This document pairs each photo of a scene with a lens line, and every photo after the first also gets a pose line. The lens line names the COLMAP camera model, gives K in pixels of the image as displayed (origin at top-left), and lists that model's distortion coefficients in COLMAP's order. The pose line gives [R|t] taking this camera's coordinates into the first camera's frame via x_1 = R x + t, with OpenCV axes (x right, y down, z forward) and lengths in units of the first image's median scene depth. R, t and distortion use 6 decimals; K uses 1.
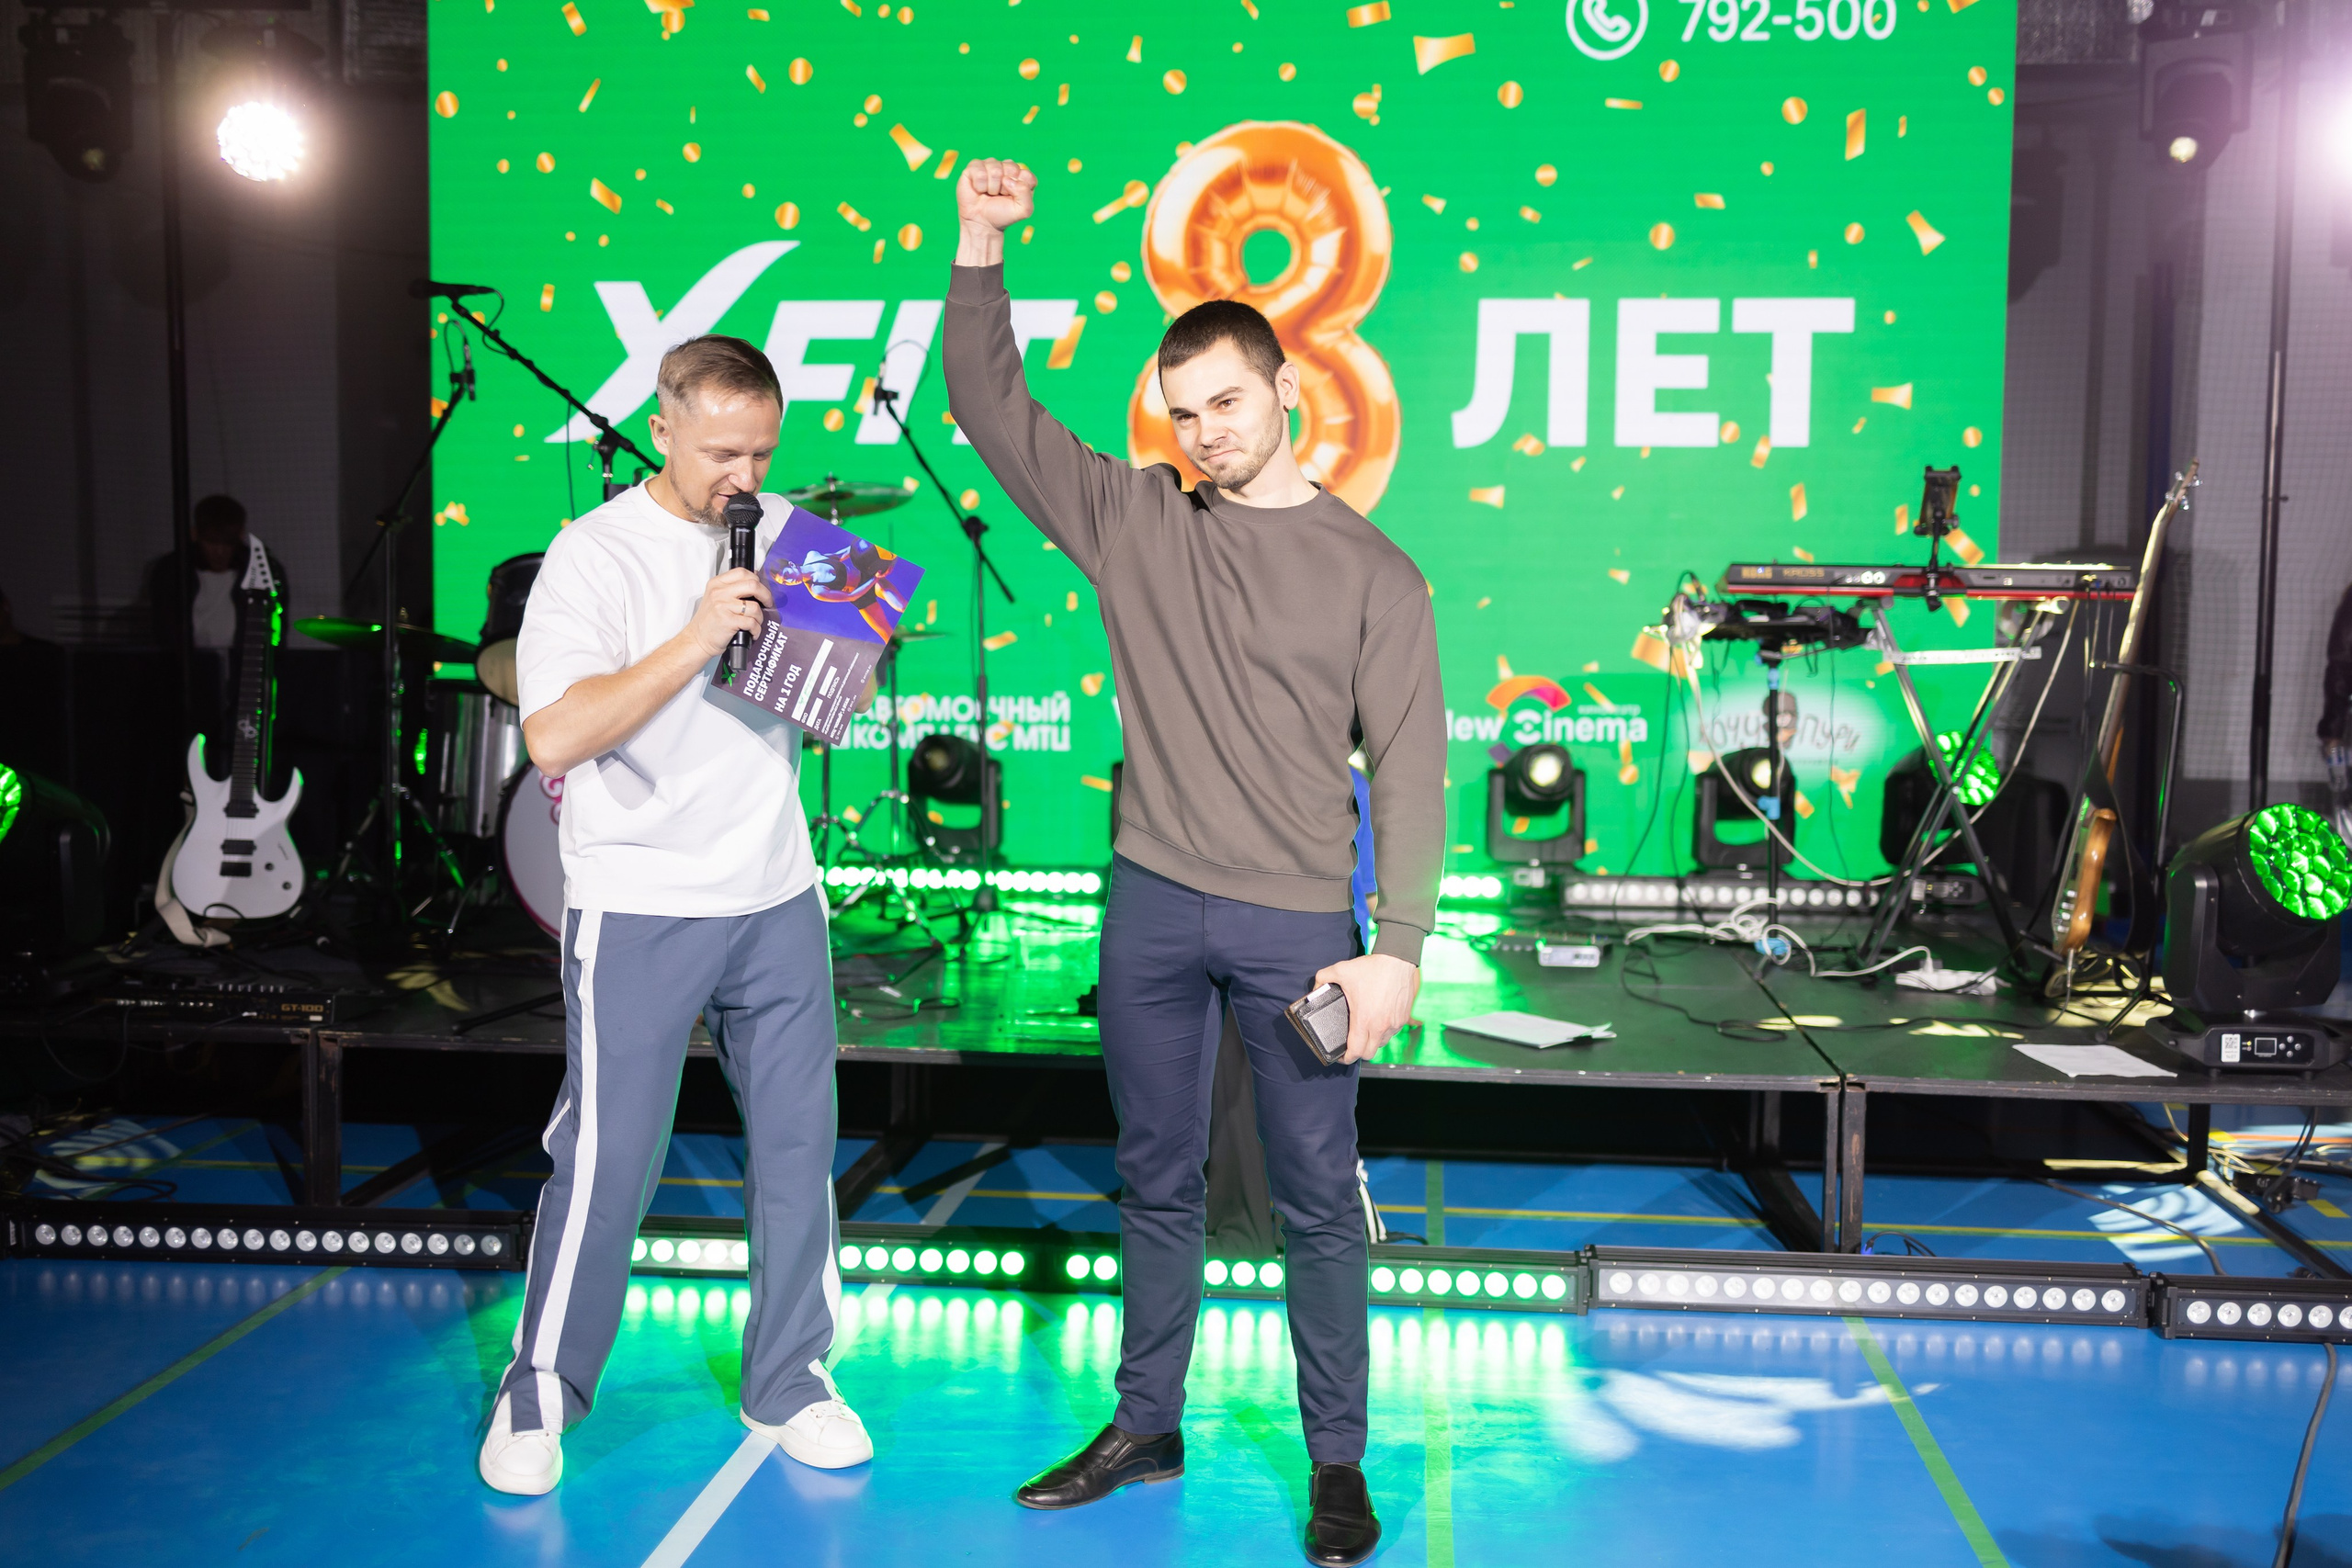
lens RADIAL K [[2336.6, 0, 1176.0], [0, 2336.6, 784.0], [0, 0, 1]] dist [0.013807, -0.027314]
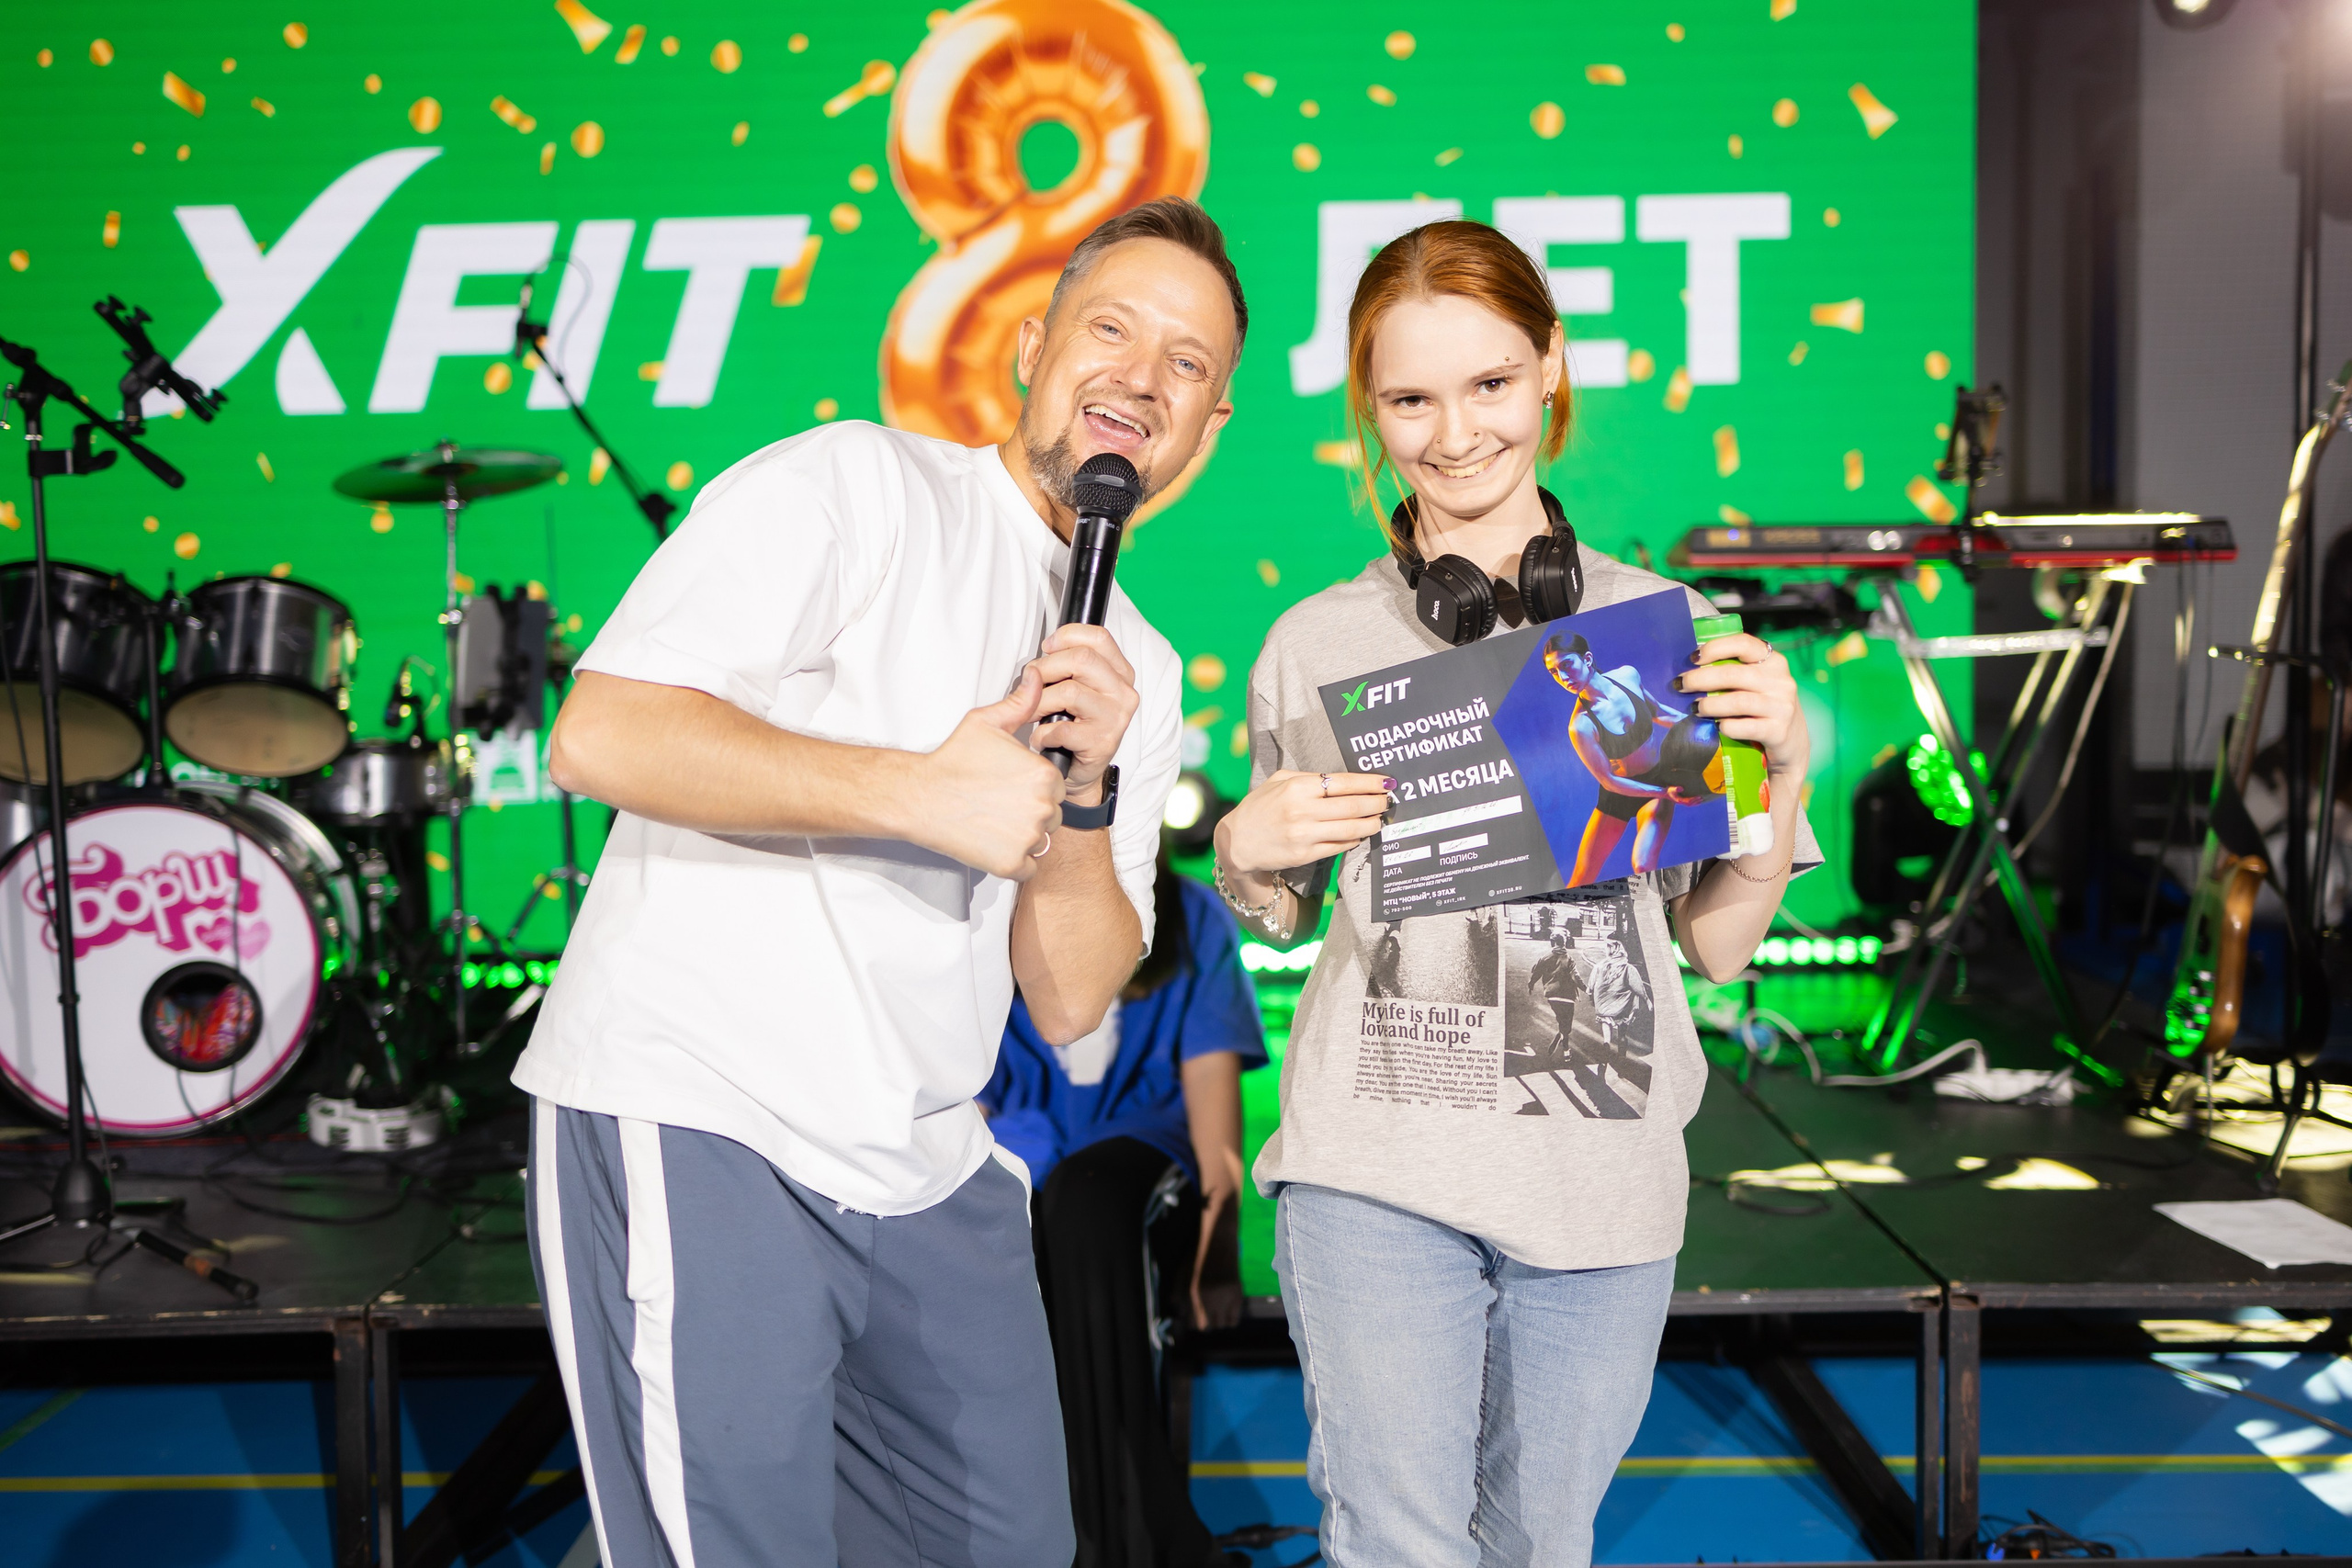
lens RADIAL K [[2339.1, 0, 1176.6], [0, 2339.1, 792.8], [0, 0, 1]] dist [-0.003541, 0.039398]
pose [[0.996269, -0.037697, 0.077638, 0.012501], [0.037058, 0.999266, 0.009651, -0.018701], [-0.077945, -0.006738, 0.996935, 0.218407]]
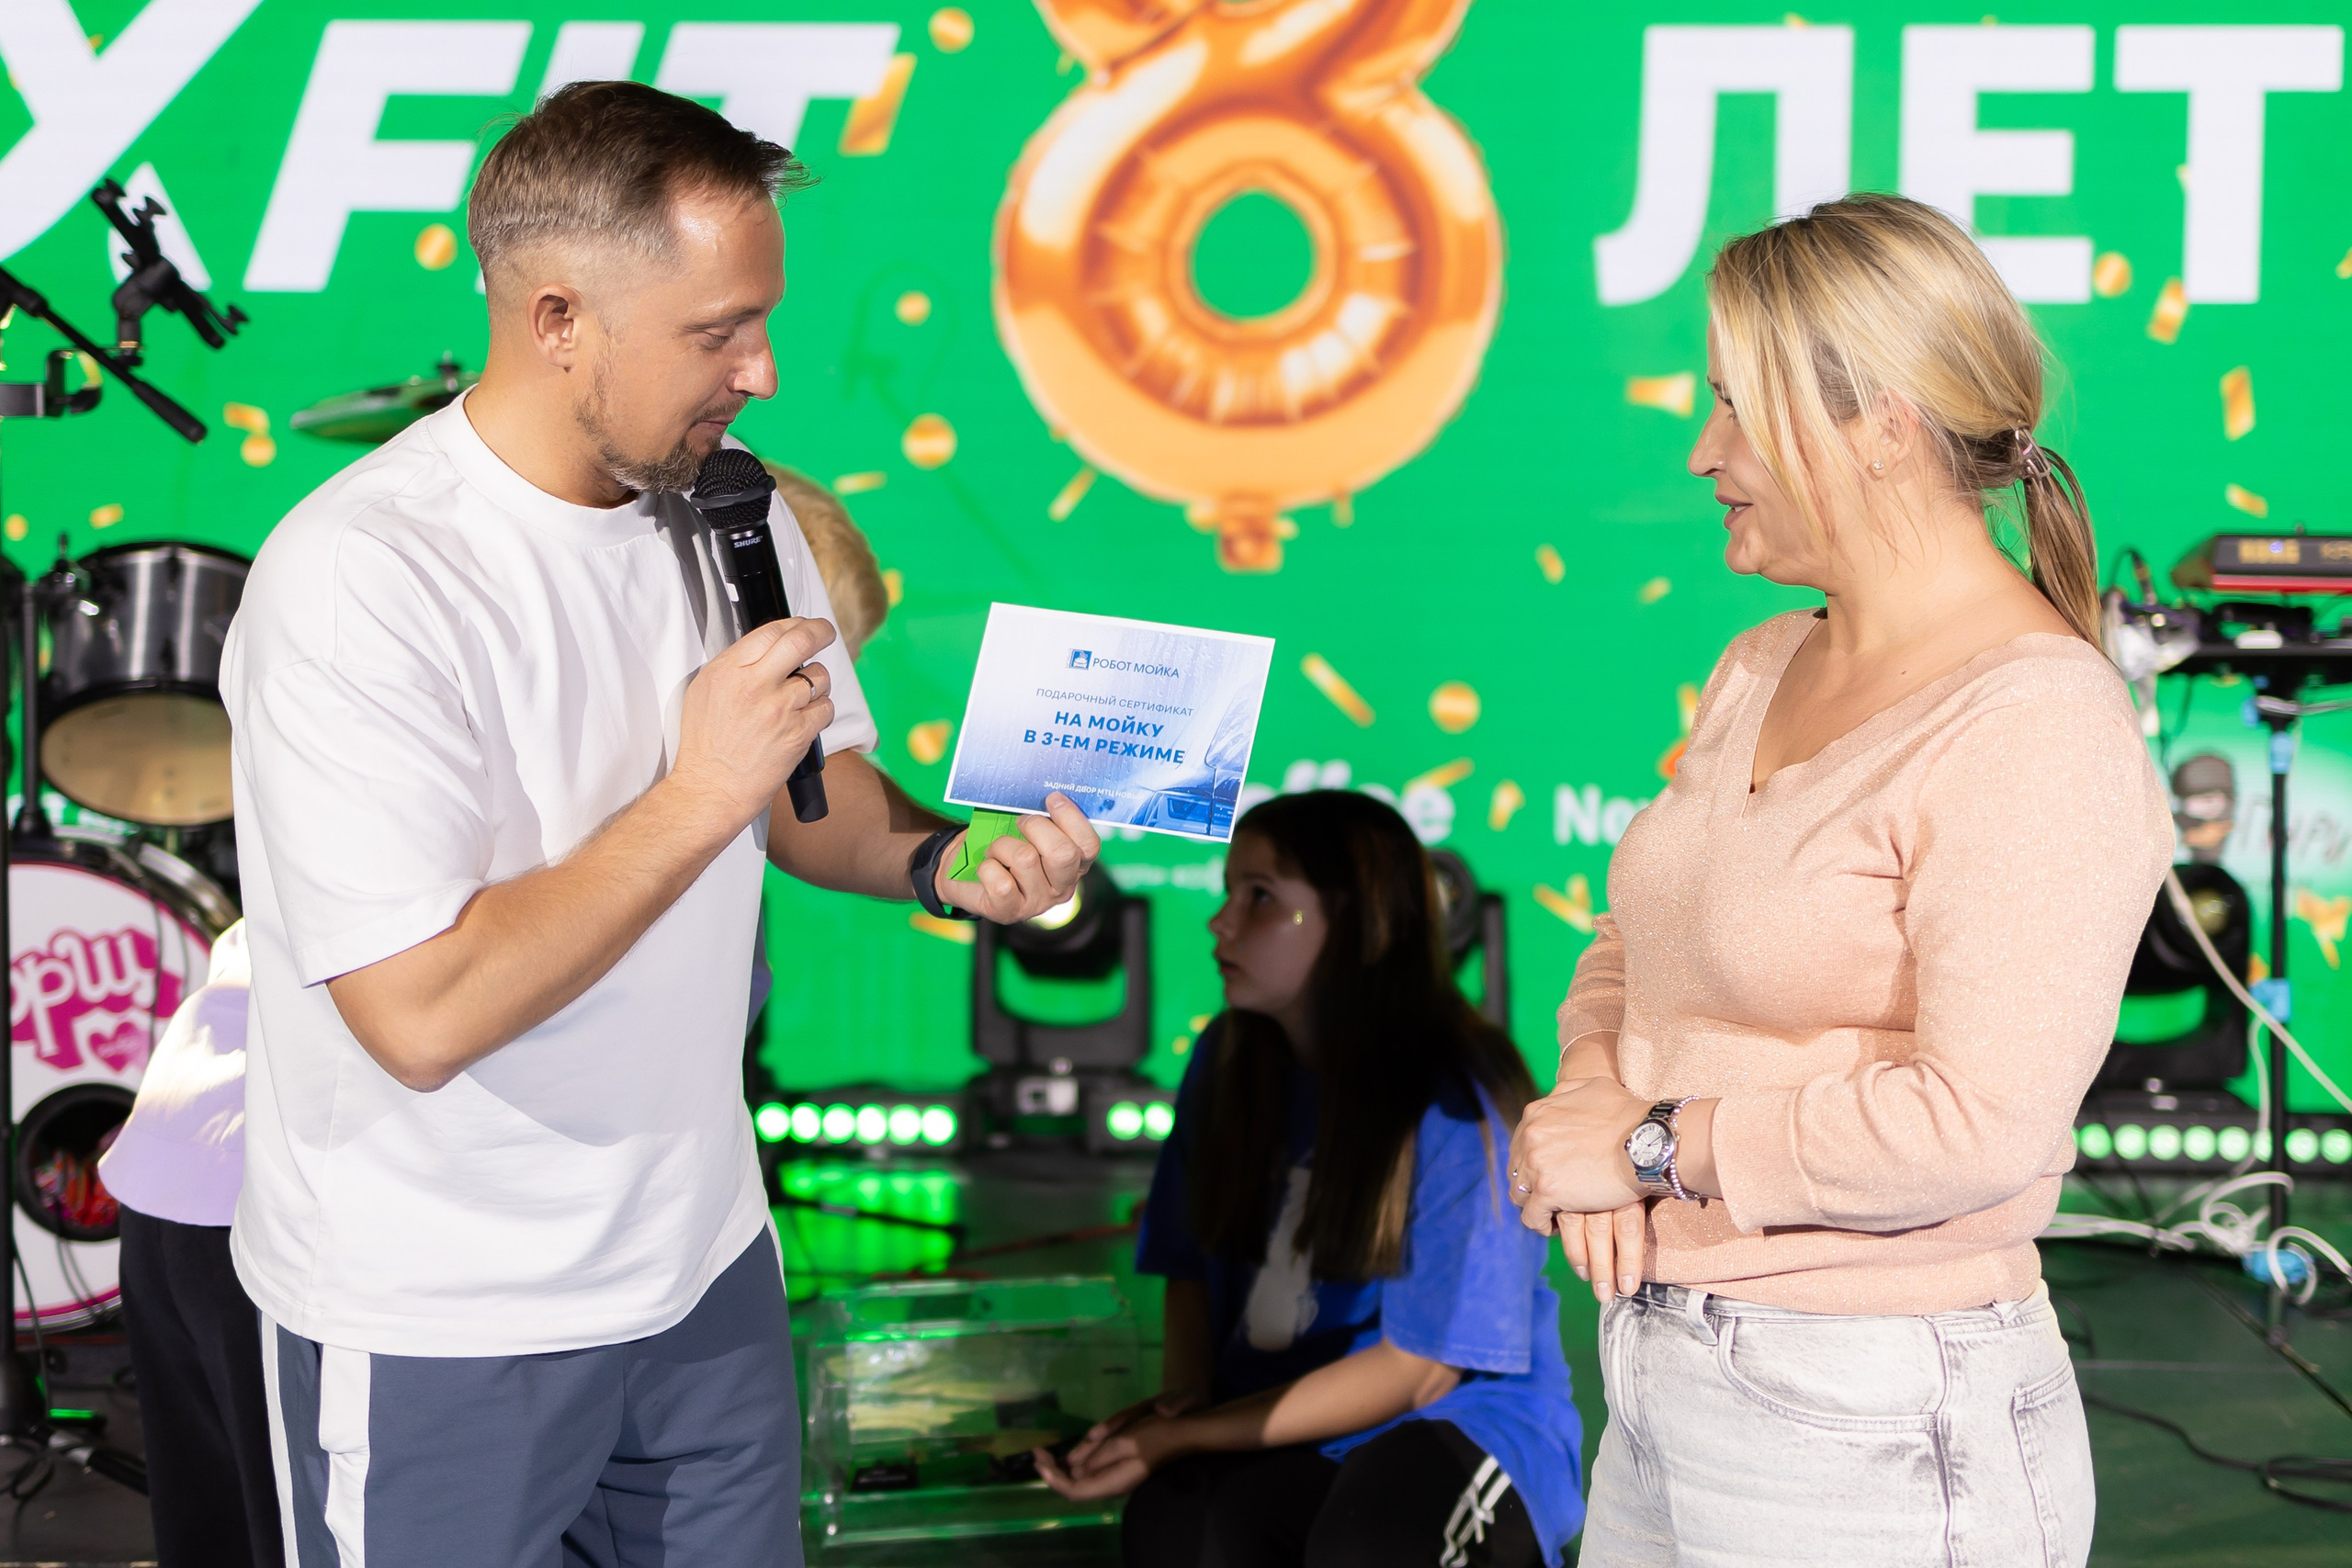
lens RADIAL K [[3749.0, 0, 1174.1], [0, 3749.0, 776.2], [0, 0, 1]] dist [0.132184, -0.226661]
pose [[0.998171, -0.004942, 0.060258, -0.032637], [0.005761, 0.999893, -0.013424, -0.024184], [-0.060185, 0.013746, 0.998093, 0.142636]]
